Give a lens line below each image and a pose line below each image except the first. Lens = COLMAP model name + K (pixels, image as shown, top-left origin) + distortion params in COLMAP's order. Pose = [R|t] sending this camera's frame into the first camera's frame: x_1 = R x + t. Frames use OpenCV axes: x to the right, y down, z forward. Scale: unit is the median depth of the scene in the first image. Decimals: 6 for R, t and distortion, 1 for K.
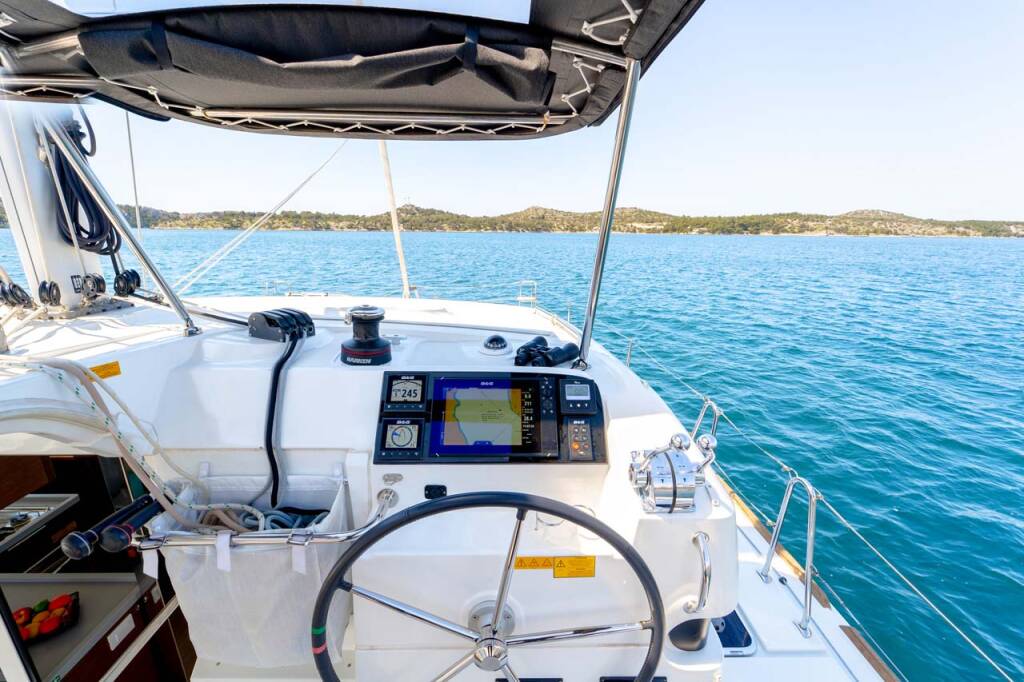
lens RADIAL K [[427.0, 0, 512.0], [0, 427.0, 341.0], [0, 0, 1]] dist [0.002512, 0.000175]
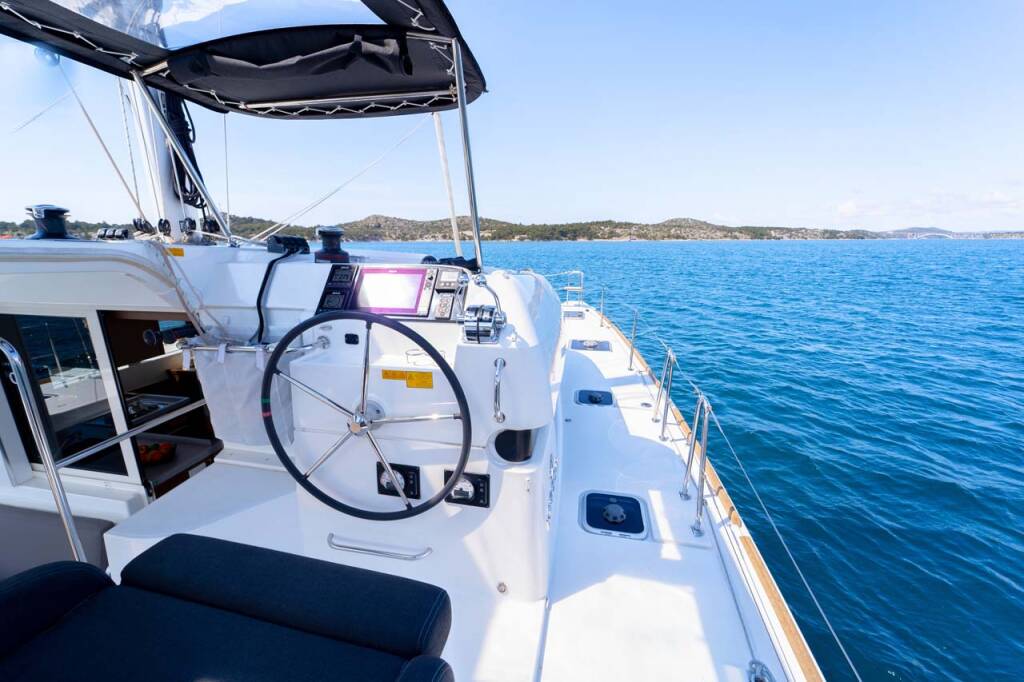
lens RADIAL K [[437.7, 0, 494.9], [0, 437.7, 337.7], [0, 0, 1]] dist [-0.000667, -0.000449]
pose [[0.972312, 0.040585, -0.230135, 0.660660], [-0.046910, 0.998655, -0.022079, 0.356465], [0.228929, 0.032264, 0.972908, -0.379047]]
